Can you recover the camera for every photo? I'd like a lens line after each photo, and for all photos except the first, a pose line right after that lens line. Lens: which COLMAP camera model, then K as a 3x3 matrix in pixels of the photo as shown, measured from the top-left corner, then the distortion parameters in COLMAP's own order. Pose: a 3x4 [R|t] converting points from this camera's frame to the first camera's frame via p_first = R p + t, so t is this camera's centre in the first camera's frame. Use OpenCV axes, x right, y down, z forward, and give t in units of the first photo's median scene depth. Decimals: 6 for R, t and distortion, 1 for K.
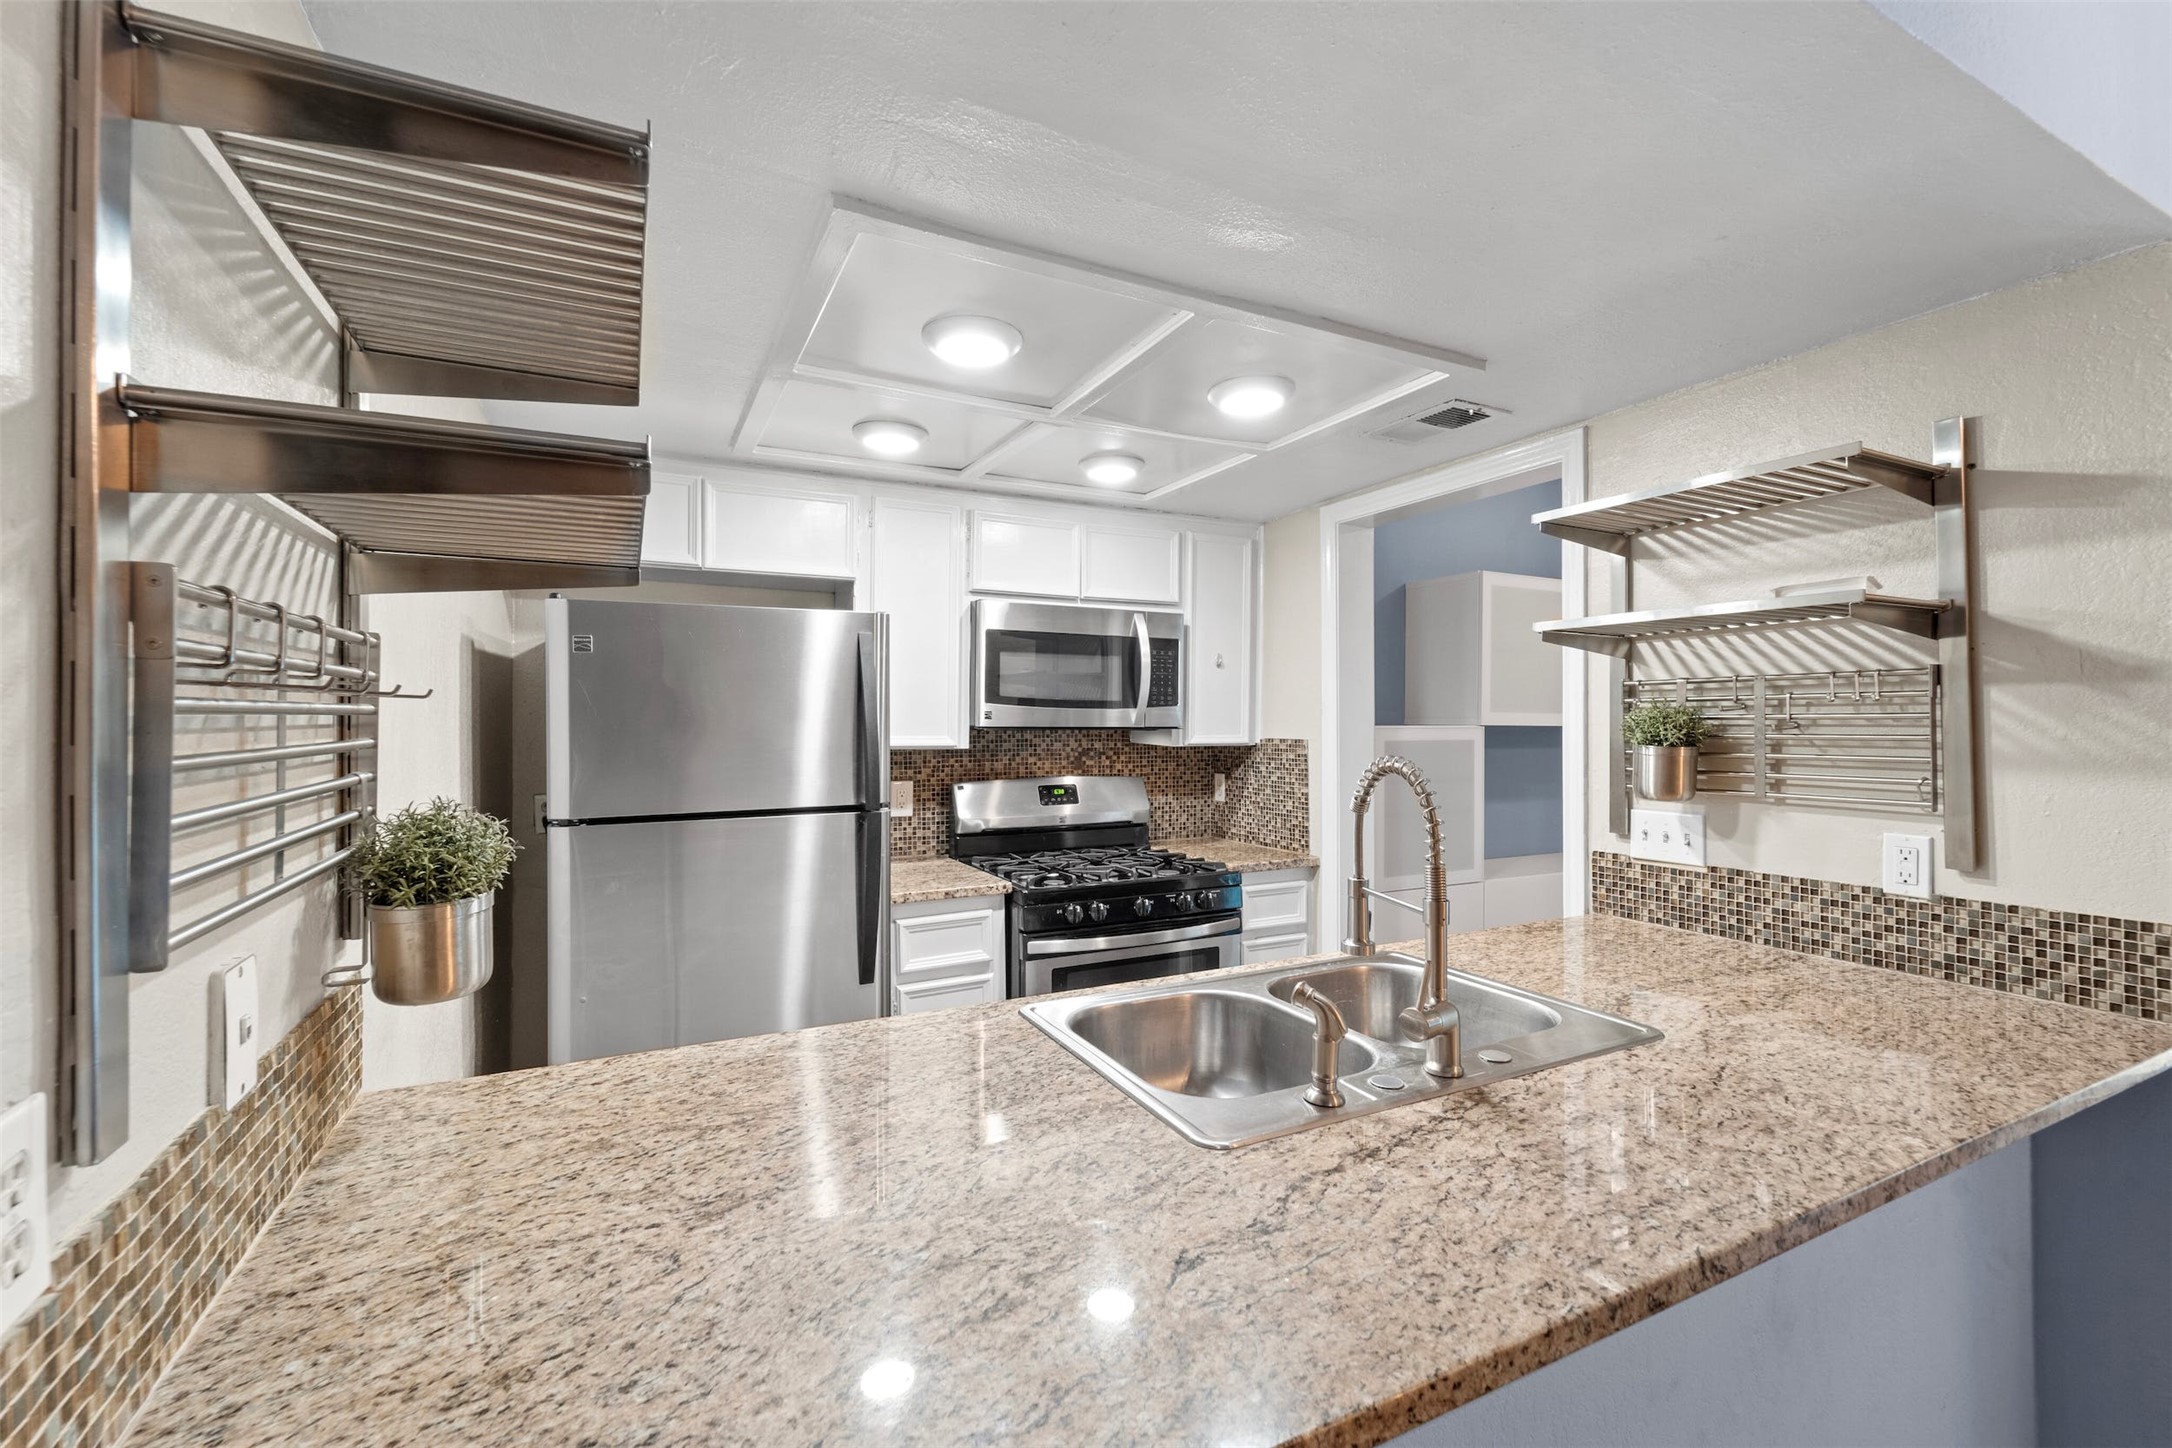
lens RADIAL K [[884.5, 0, 1074.9], [0, 884.5, 717.9], [0, 0, 1]] dist [0.006218, -0.001444]
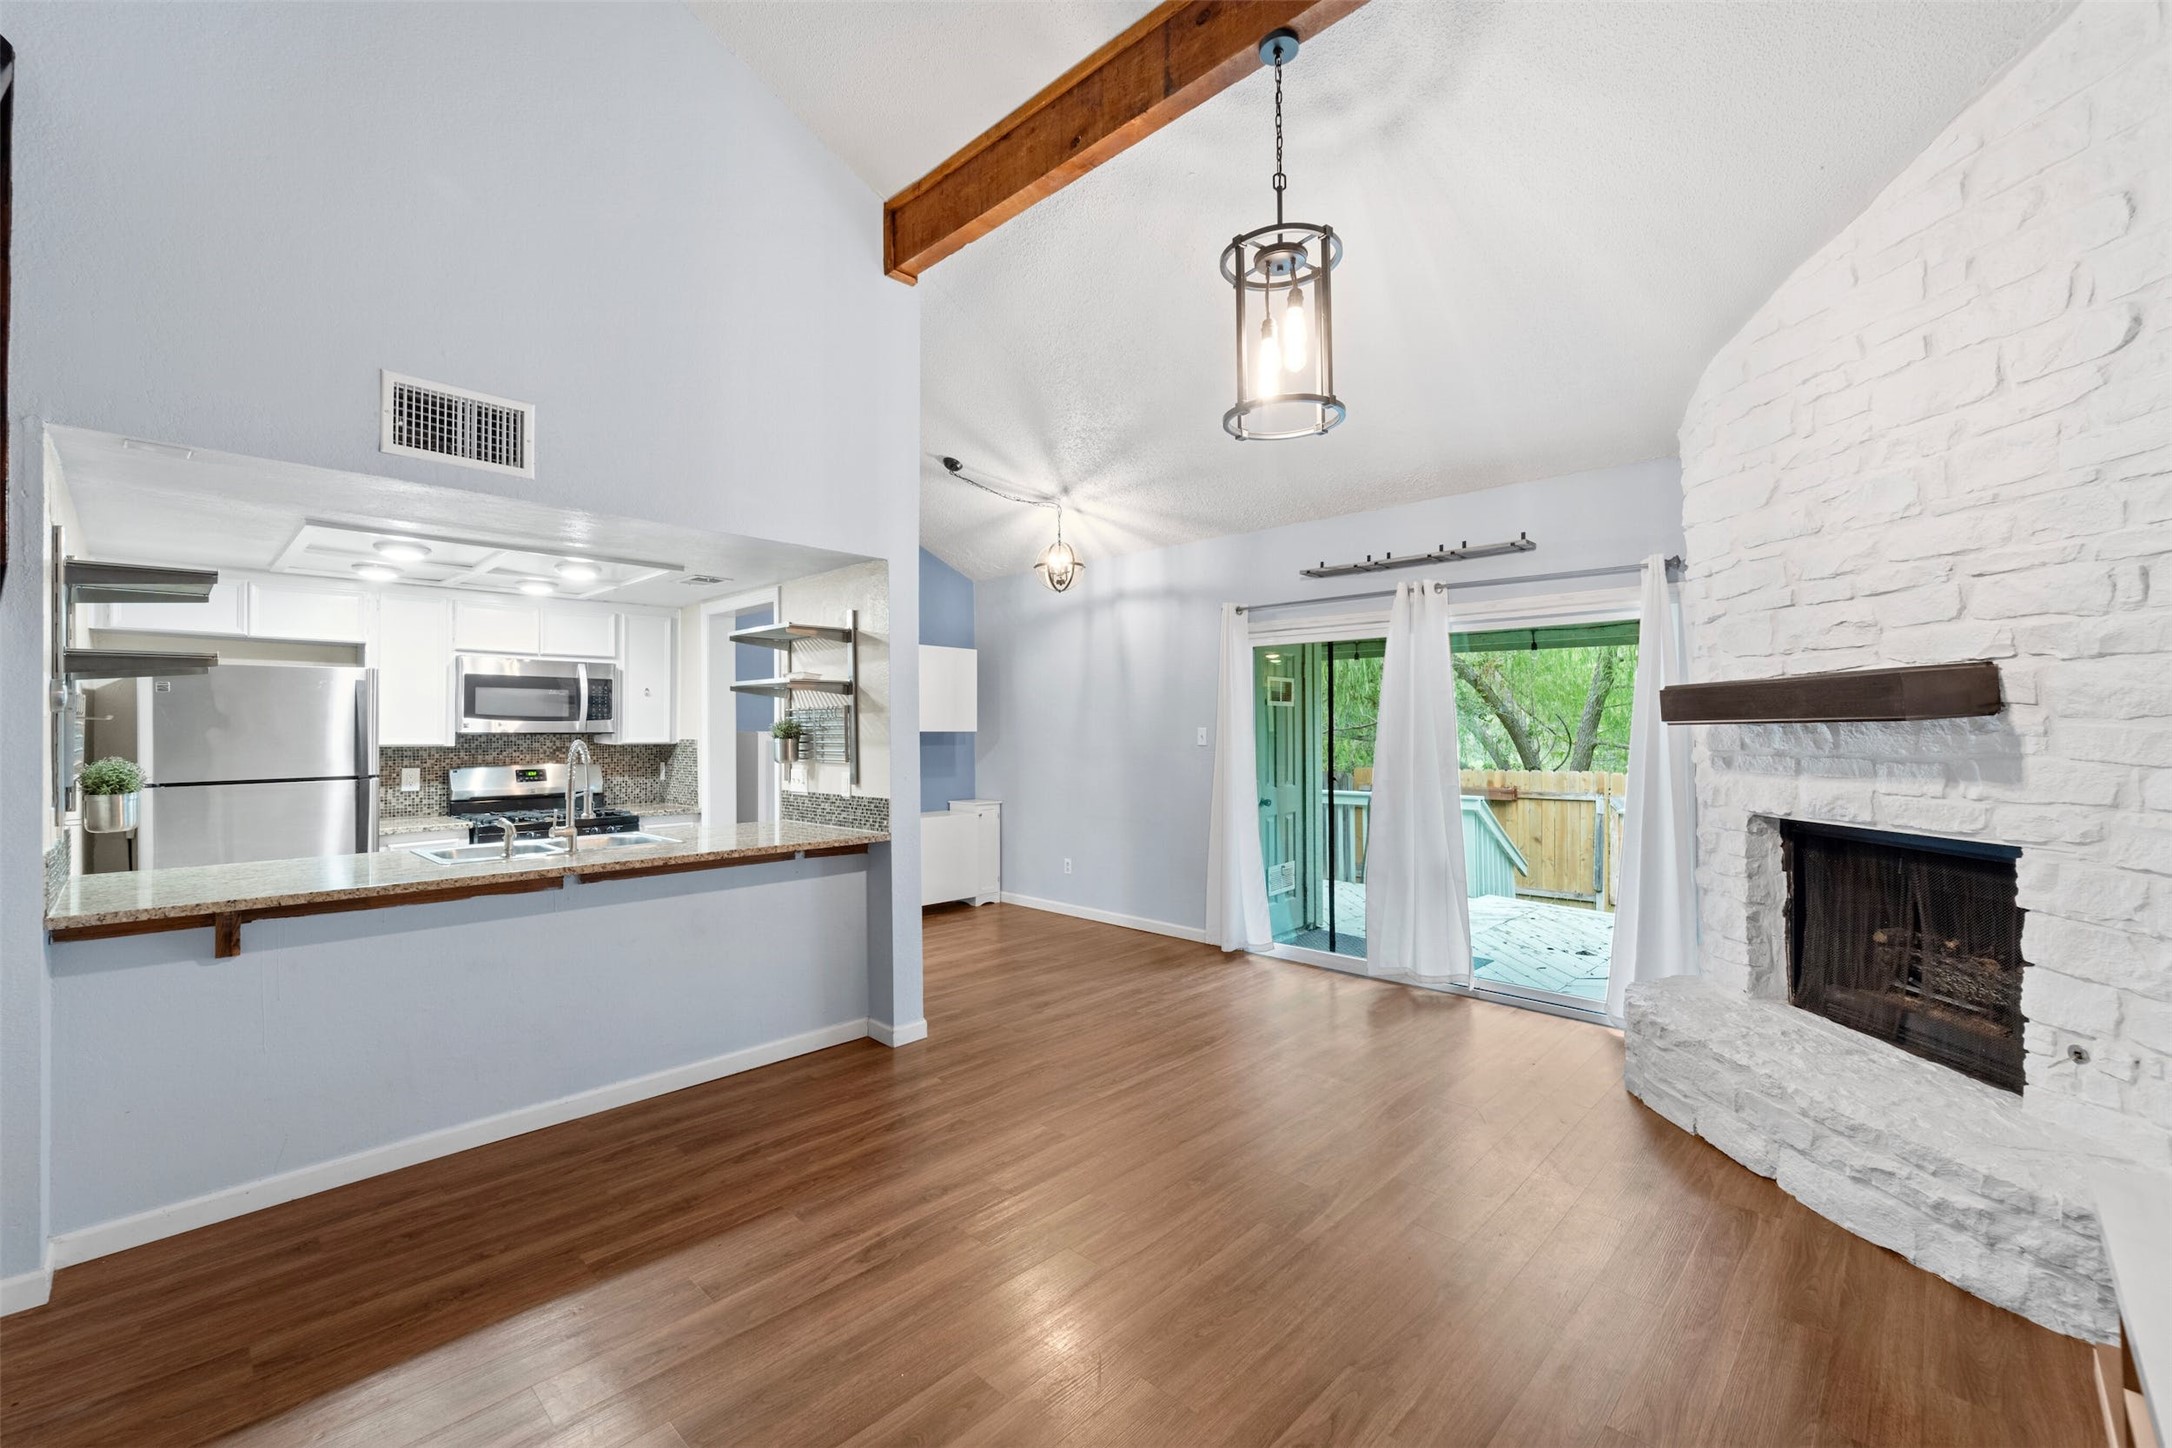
lens RADIAL K [[884.5, 0, 1066.8], [0, 884.5, 721.4], [0, 0, 1]] dist [0.006218, -0.001444]
pose [[0.945504, -0.000268, 0.325610, 0.424434], [0.002595, 0.999974, -0.006713, 0.003333], [-0.325600, 0.007192, 0.945480, -0.934211]]
